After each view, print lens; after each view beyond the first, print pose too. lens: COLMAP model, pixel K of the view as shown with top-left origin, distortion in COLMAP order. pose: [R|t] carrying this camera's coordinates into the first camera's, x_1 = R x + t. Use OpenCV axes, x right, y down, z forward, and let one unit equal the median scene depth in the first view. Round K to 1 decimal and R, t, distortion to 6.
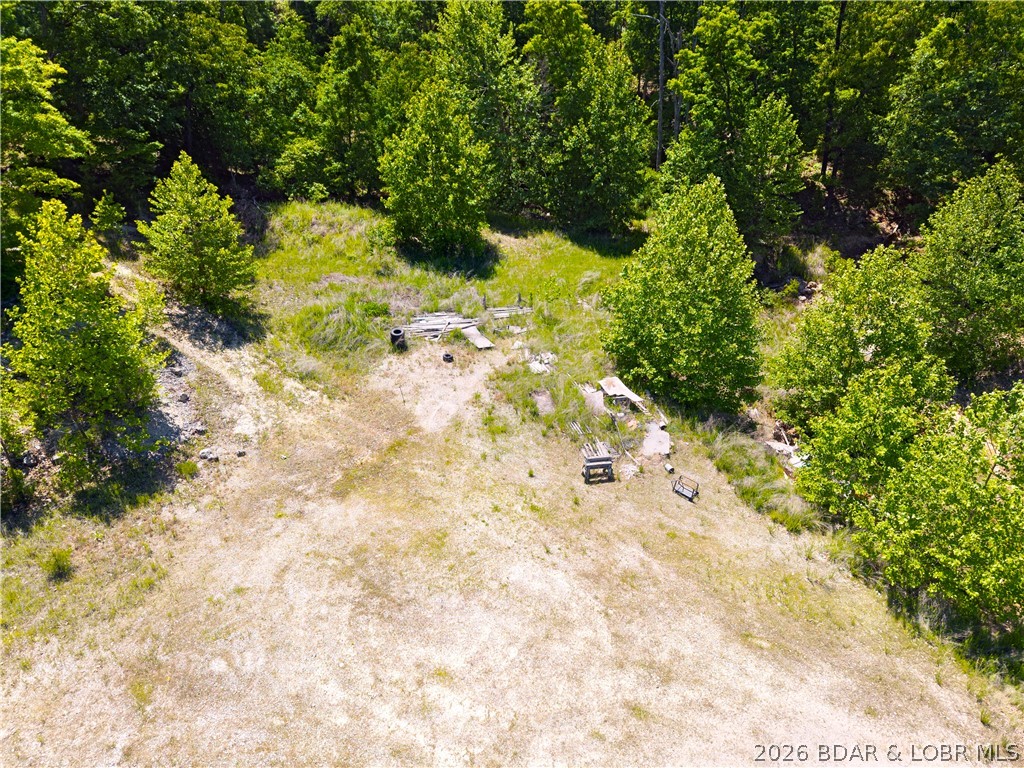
lens RADIAL K [[682.0, 0, 512.9], [0, 682.0, 382.2], [0, 0, 1]] dist [0.047111, -0.030294]
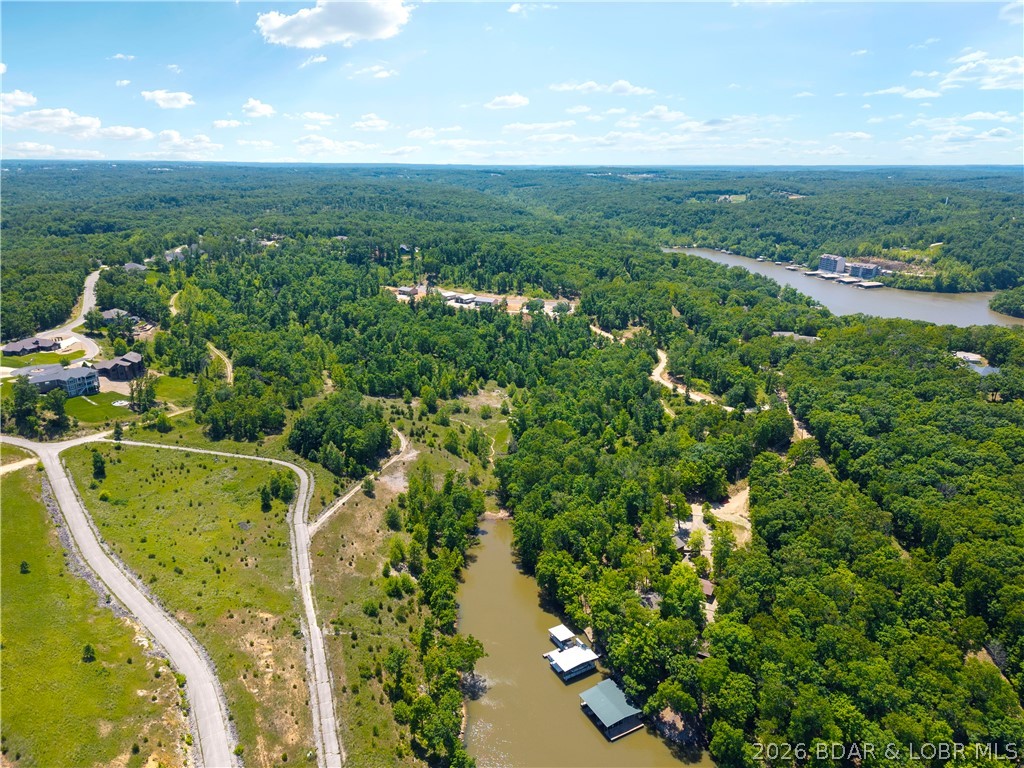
lens RADIAL K [[682.0, 0, 511.7], [0, 682.0, 387.2], [0, 0, 1]] dist [0.047111, -0.030294]
pose [[0.934776, 0.096717, -0.341819, 3.730120], [-0.172523, 0.964728, -0.198833, 1.947218], [0.310531, 0.244836, 0.918491, -8.823335]]
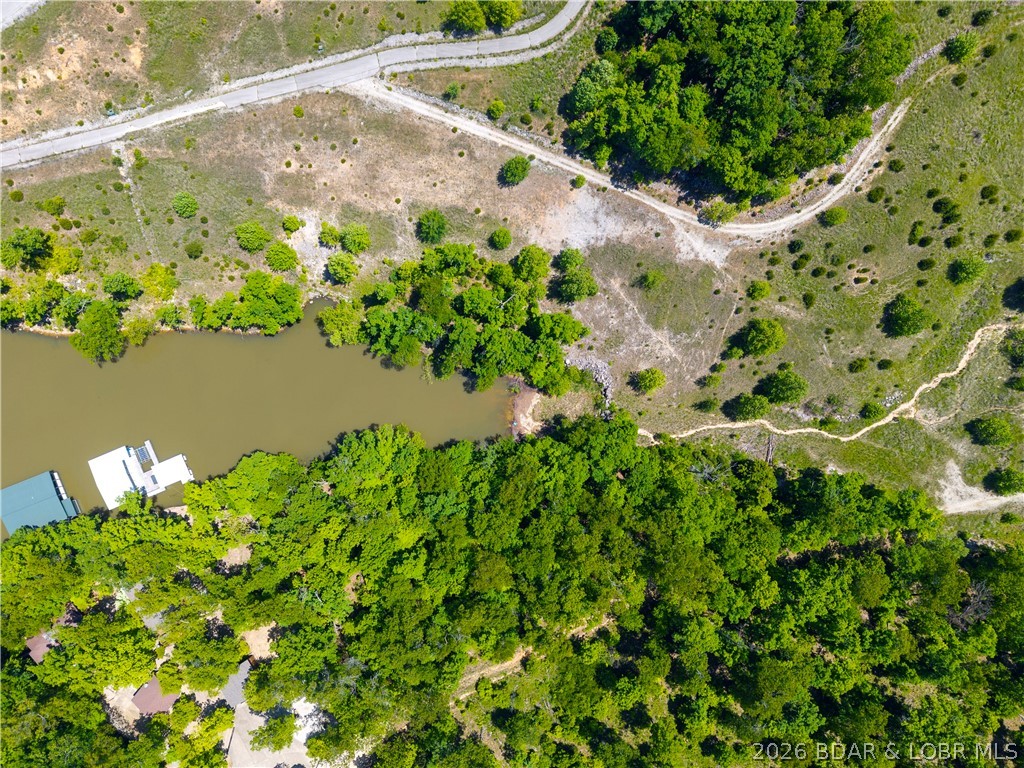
lens RADIAL K [[682.0, 0, 516.4], [0, 682.0, 380.4], [0, 0, 1]] dist [0.047111, -0.030294]
pose [[-0.458534, 0.888021, -0.034145, 1.205688], [-0.480542, -0.215444, 0.850096, -1.527120], [0.747546, 0.406206, 0.525520, -4.089171]]
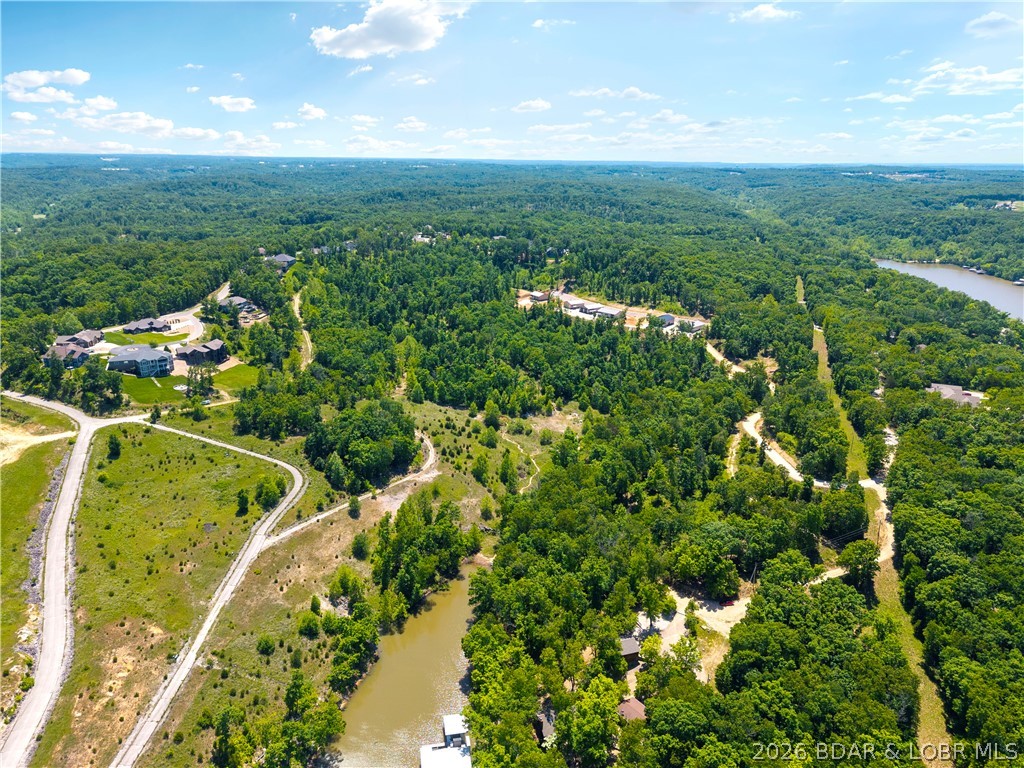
lens RADIAL K [[682.0, 0, 511.9], [0, 682.0, 386.1], [0, 0, 1]] dist [0.047111, -0.030294]
pose [[0.761113, 0.194639, -0.618727, 5.117104], [-0.332369, 0.936192, -0.114350, 0.963146], [0.556990, 0.292679, 0.777239, -7.273189]]
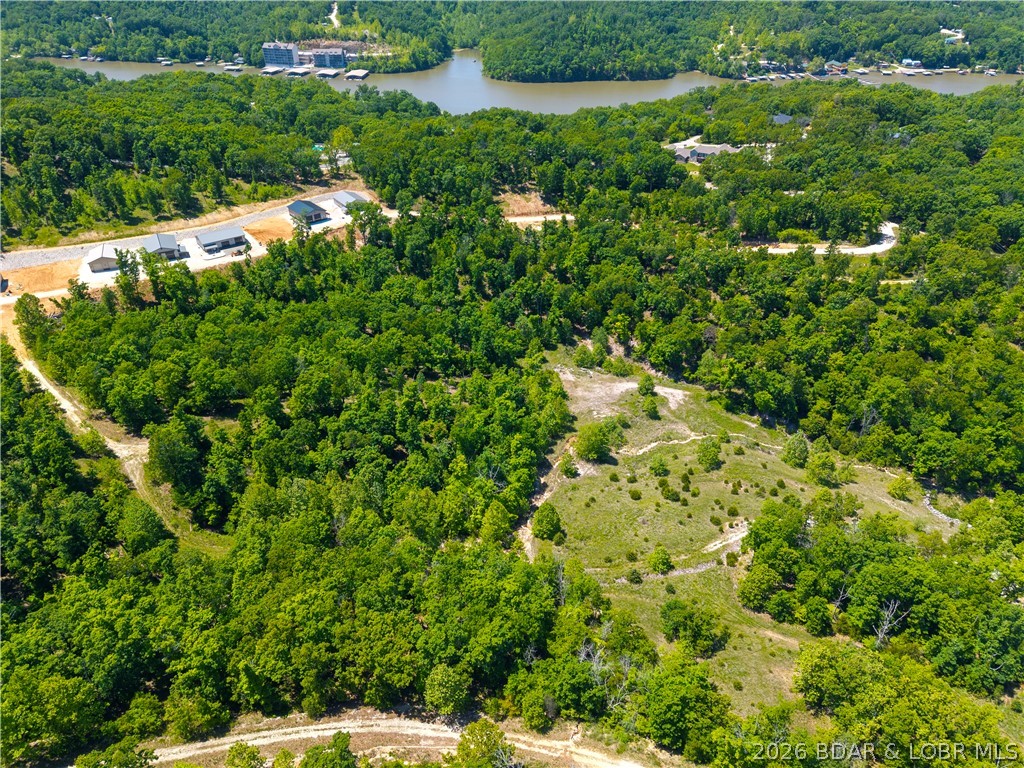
lens RADIAL K [[682.0, 0, 513.8], [0, 682.0, 391.3], [0, 0, 1]] dist [0.047111, -0.030294]
pose [[0.742771, -0.397948, 0.538451, -3.833318], [0.358487, 0.915590, 0.182159, -1.175261], [-0.565490, 0.057725, 0.822733, -4.072758]]
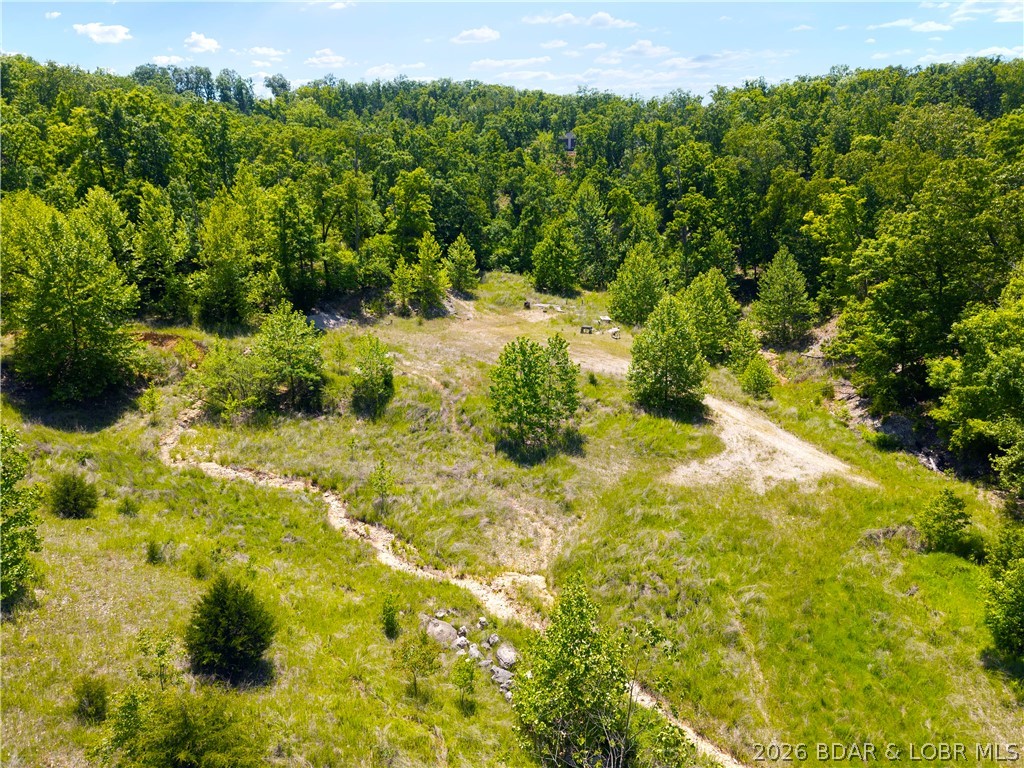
lens RADIAL K [[682.0, 0, 514.4], [0, 682.0, 387.0], [0, 0, 1]] dist [0.047111, -0.030294]
pose [[0.962627, 0.057254, -0.264710, 0.381835], [-0.127333, 0.958312, -0.255781, 0.710253], [0.239030, 0.279928, 0.929787, -1.033217]]
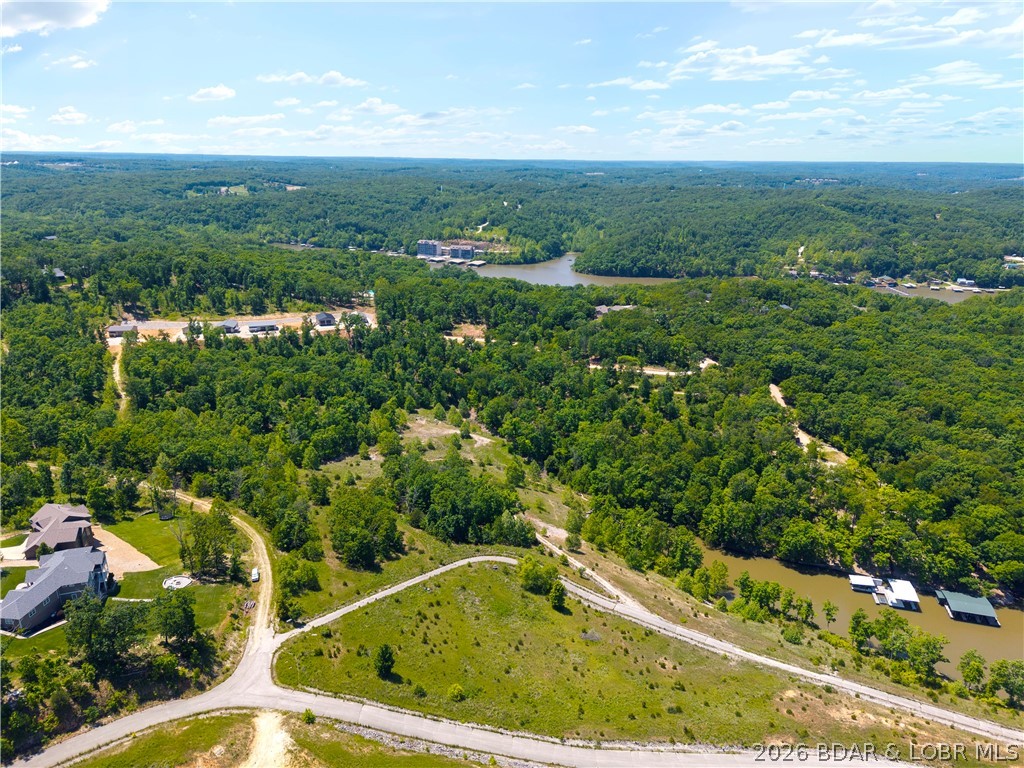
lens RADIAL K [[682.0, 0, 513.8], [0, 682.0, 392.5], [0, 0, 1]] dist [0.047111, -0.030294]
pose [[0.907723, -0.145154, 0.393661, -2.504740], [0.222656, 0.961887, -0.158736, 1.356250], [-0.355616, 0.231739, 0.905447, -8.091006]]
